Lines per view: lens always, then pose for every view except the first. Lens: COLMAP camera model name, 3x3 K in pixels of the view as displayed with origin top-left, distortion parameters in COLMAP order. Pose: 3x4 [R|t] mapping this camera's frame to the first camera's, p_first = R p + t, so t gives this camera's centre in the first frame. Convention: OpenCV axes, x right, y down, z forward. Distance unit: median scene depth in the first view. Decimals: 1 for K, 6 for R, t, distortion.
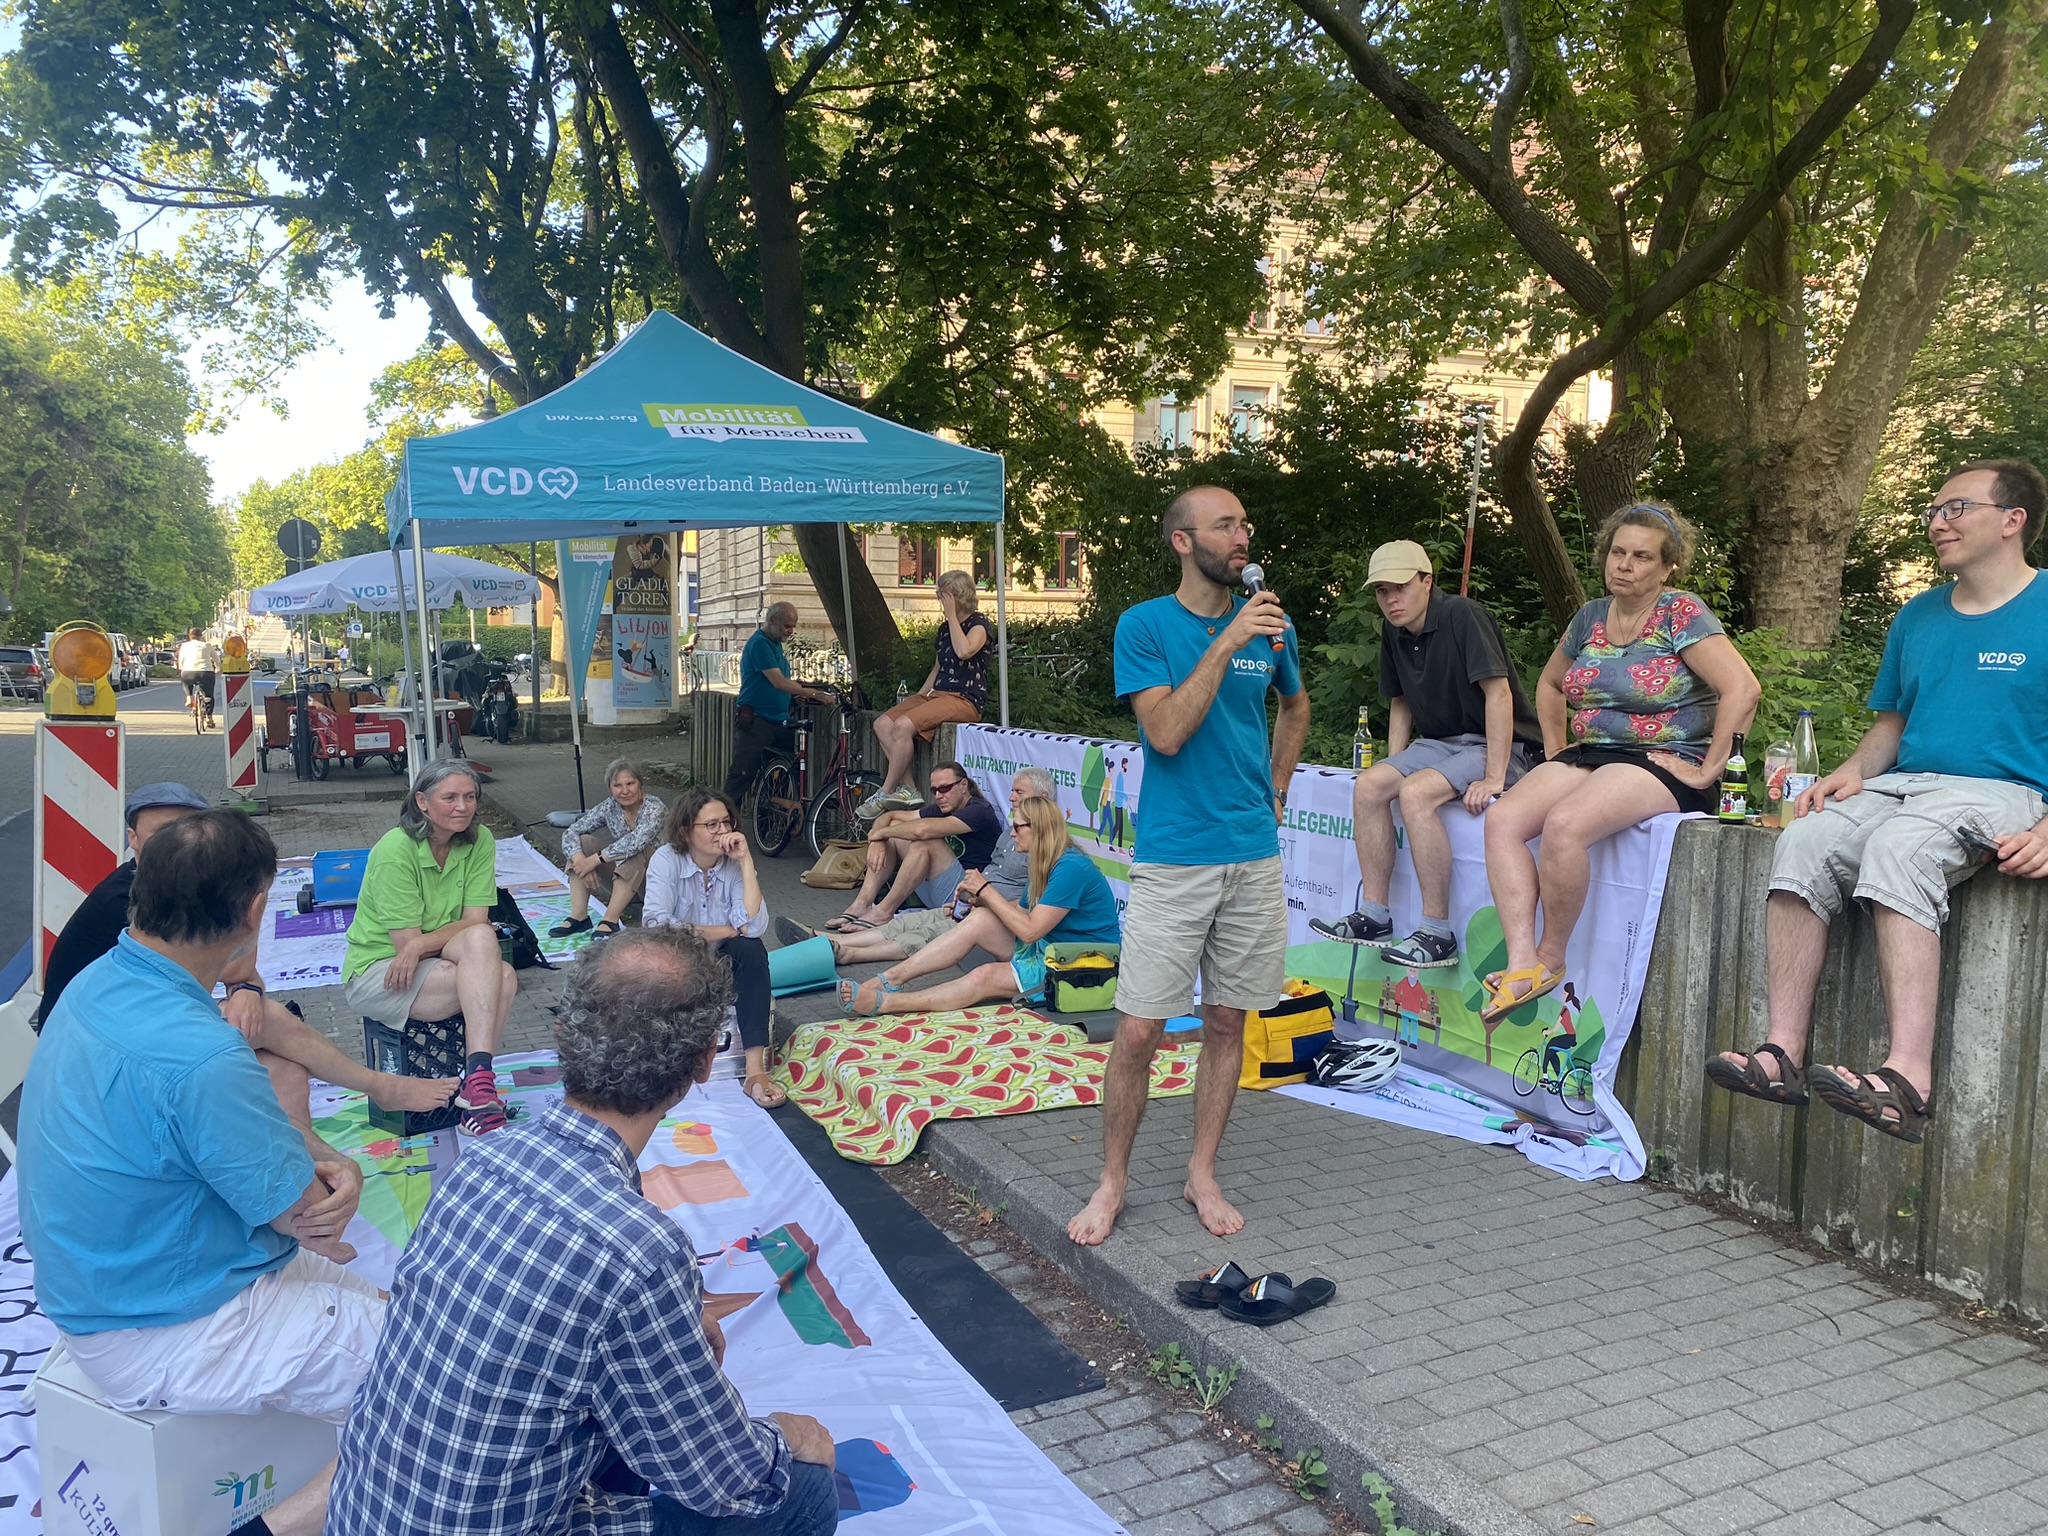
lens RADIAL K [[1502.0, 0, 1024.0], [0, 1502.0, 768.0], [0, 0, 1]] dist [0.017255, -0.009897]
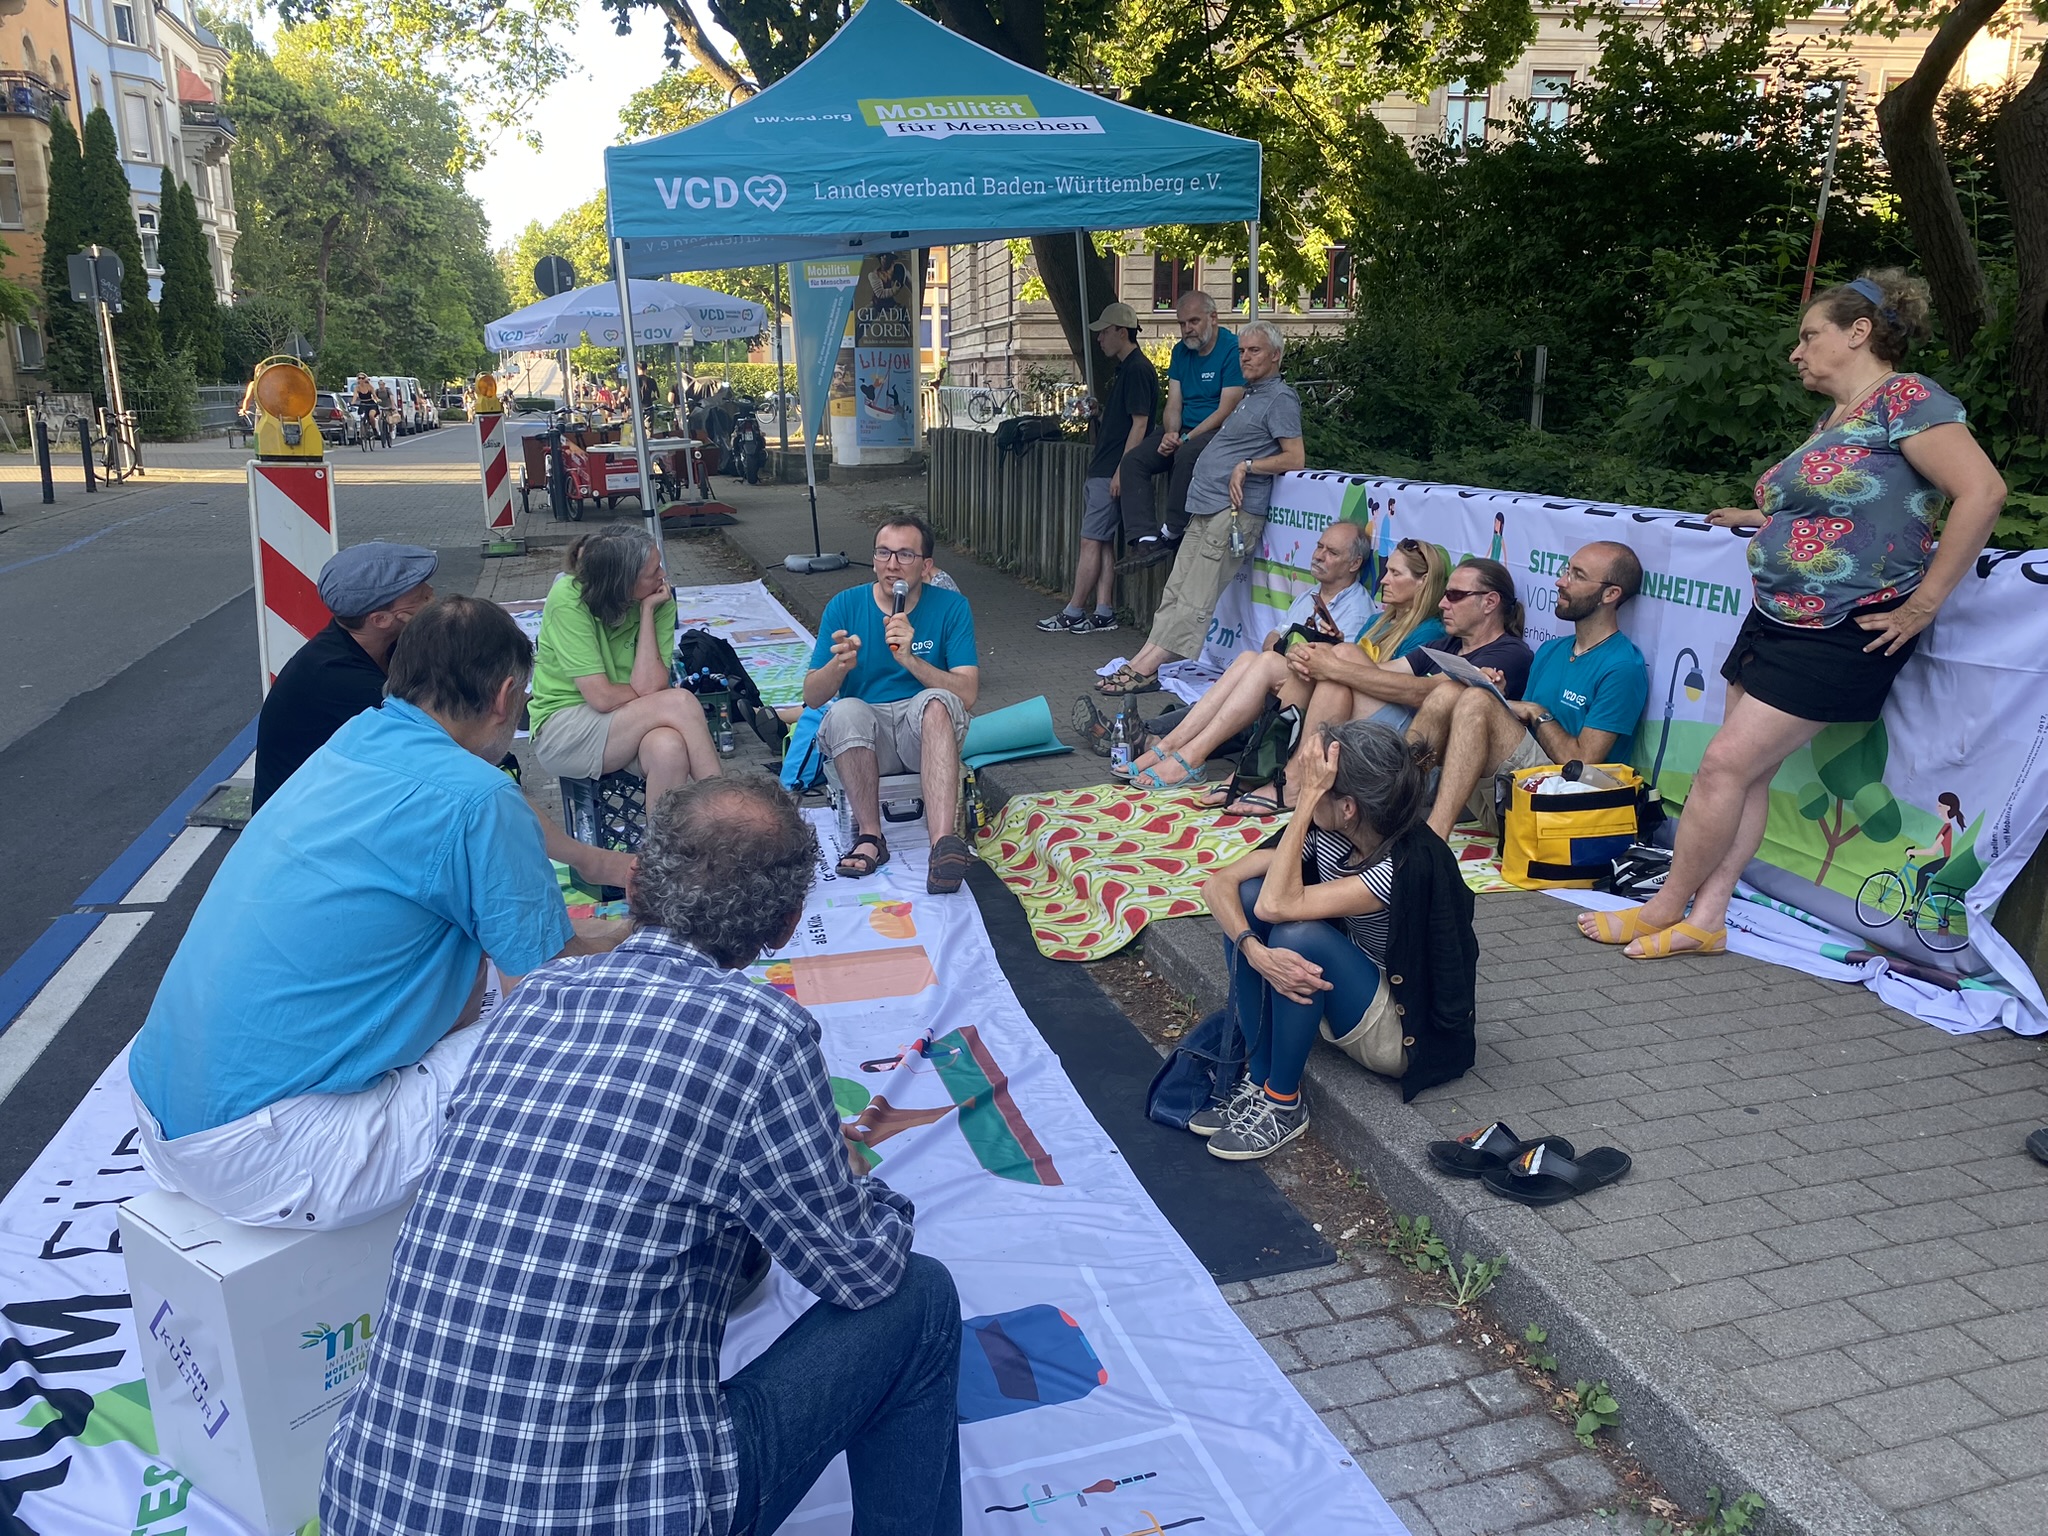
lens RADIAL K [[1502.0, 0, 1024.0], [0, 1502.0, 768.0], [0, 0, 1]] dist [0.017255, -0.009897]
pose [[0.985873, 0.026963, -0.165313, 0.002892], [0.001710, 0.985287, 0.170901, -0.000829], [0.167489, -0.168770, 0.971321, 0.042832]]
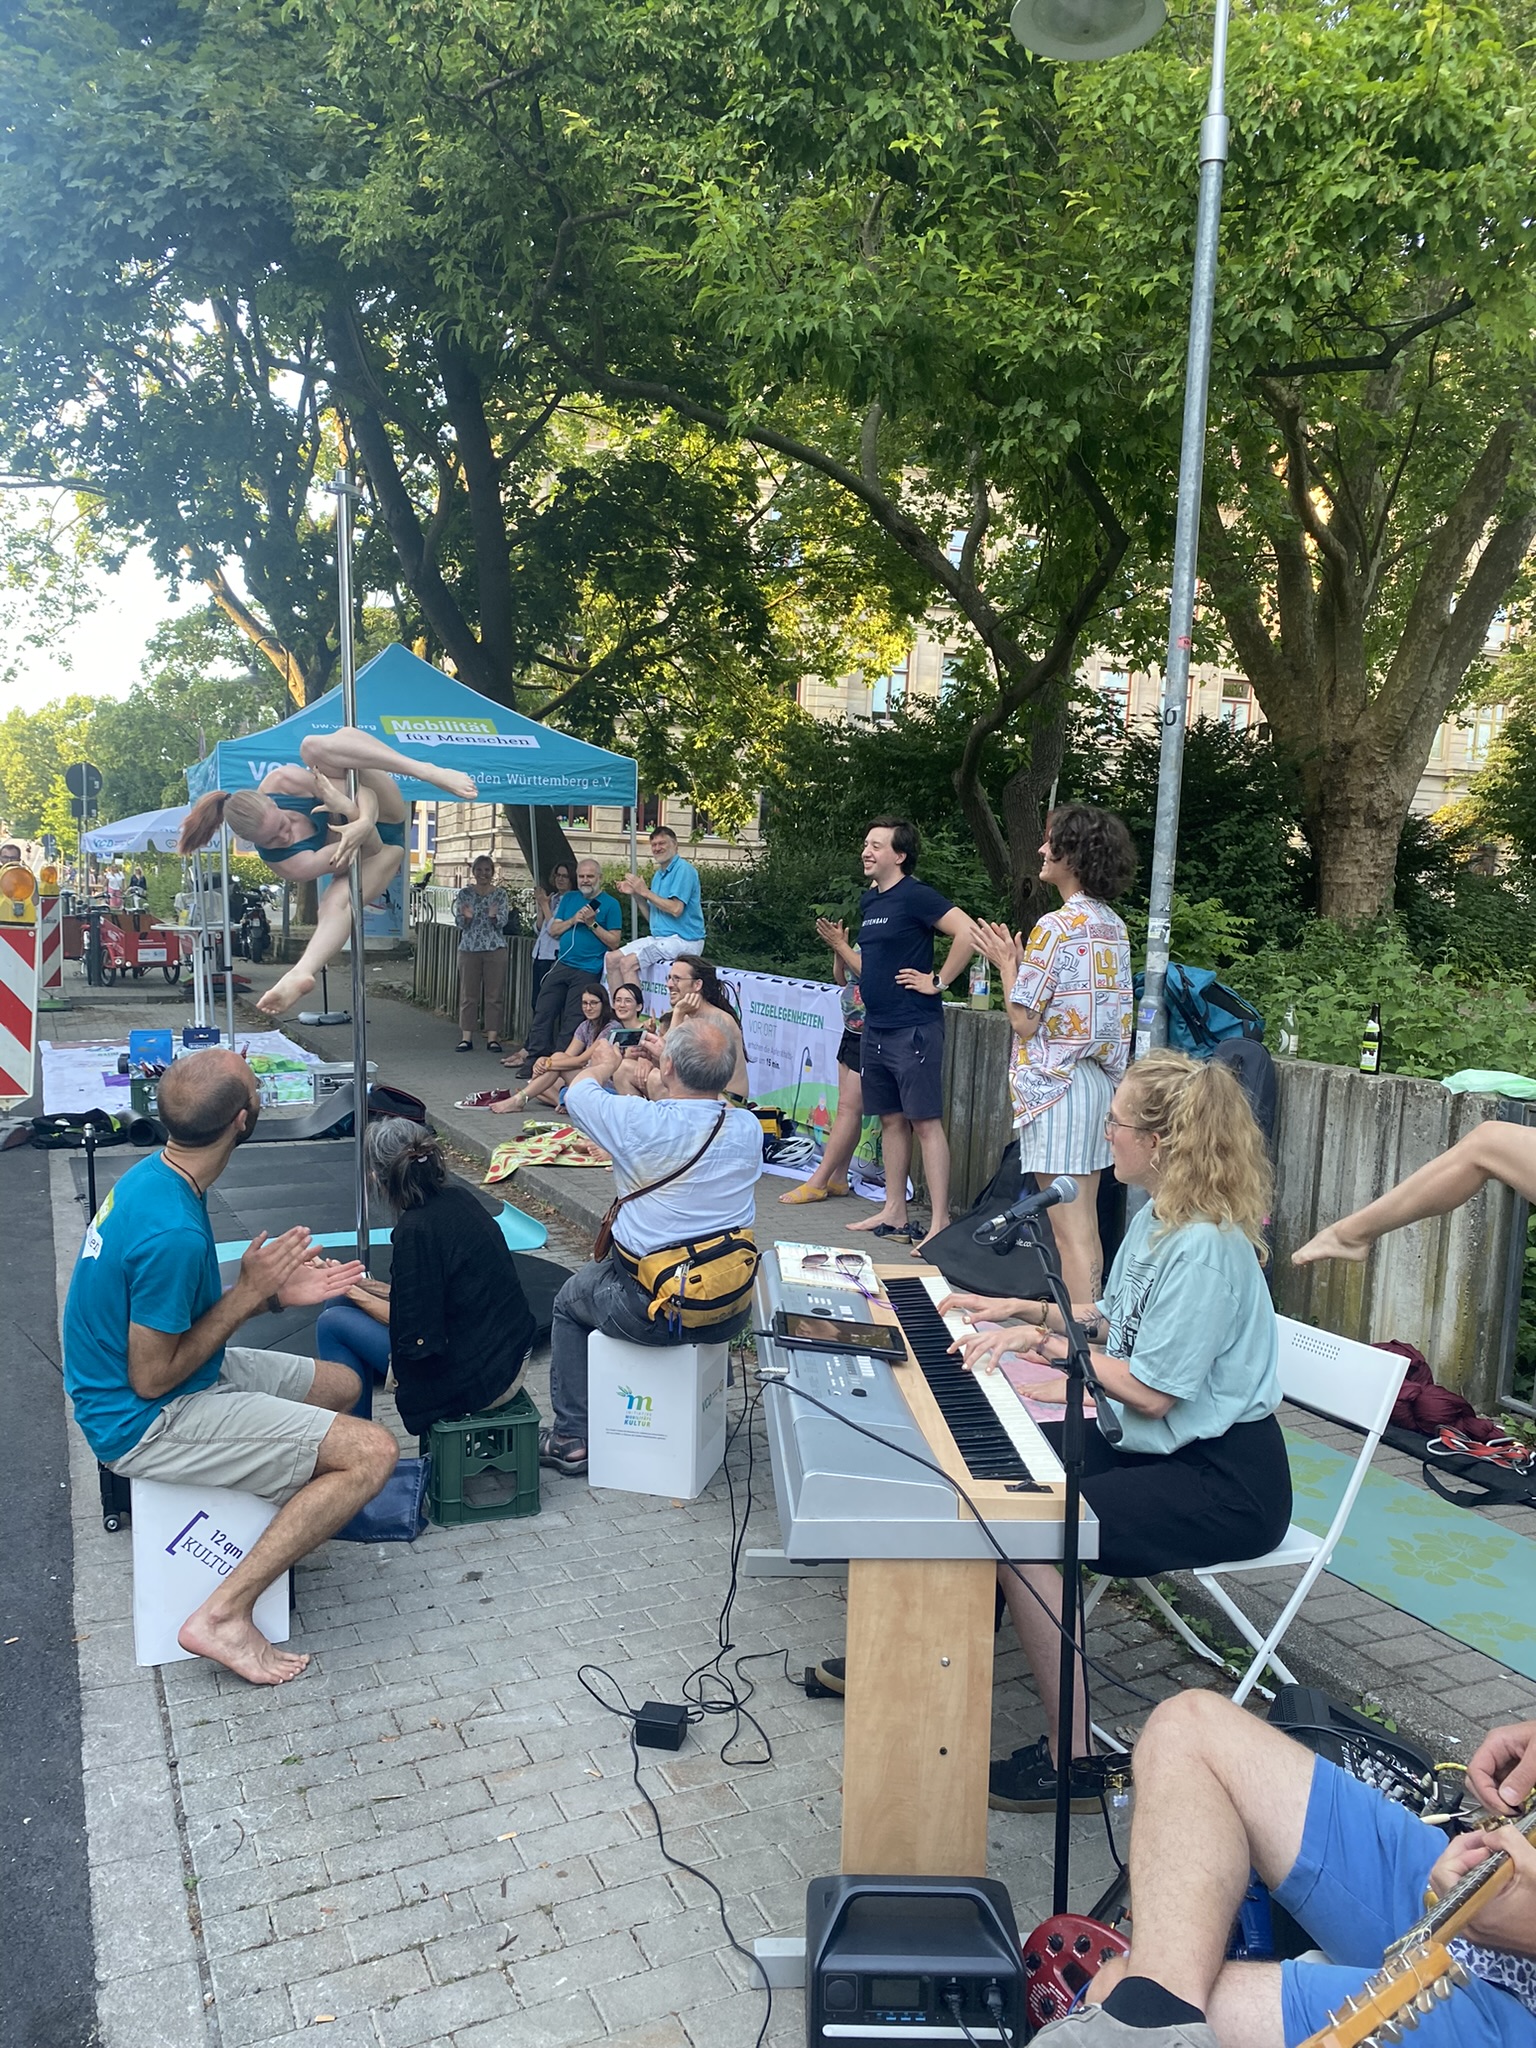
lens RADIAL K [[1502.0, 0, 768.0], [0, 1502.0, 1024.0], [0, 0, 1]] dist [0.017255, -0.009897]
pose [[0.999497, 0.031410, 0.004411, 0.066164], [-0.031442, 0.999477, 0.007545, 0.014537], [-0.004172, -0.007680, 0.999962, -0.243270]]
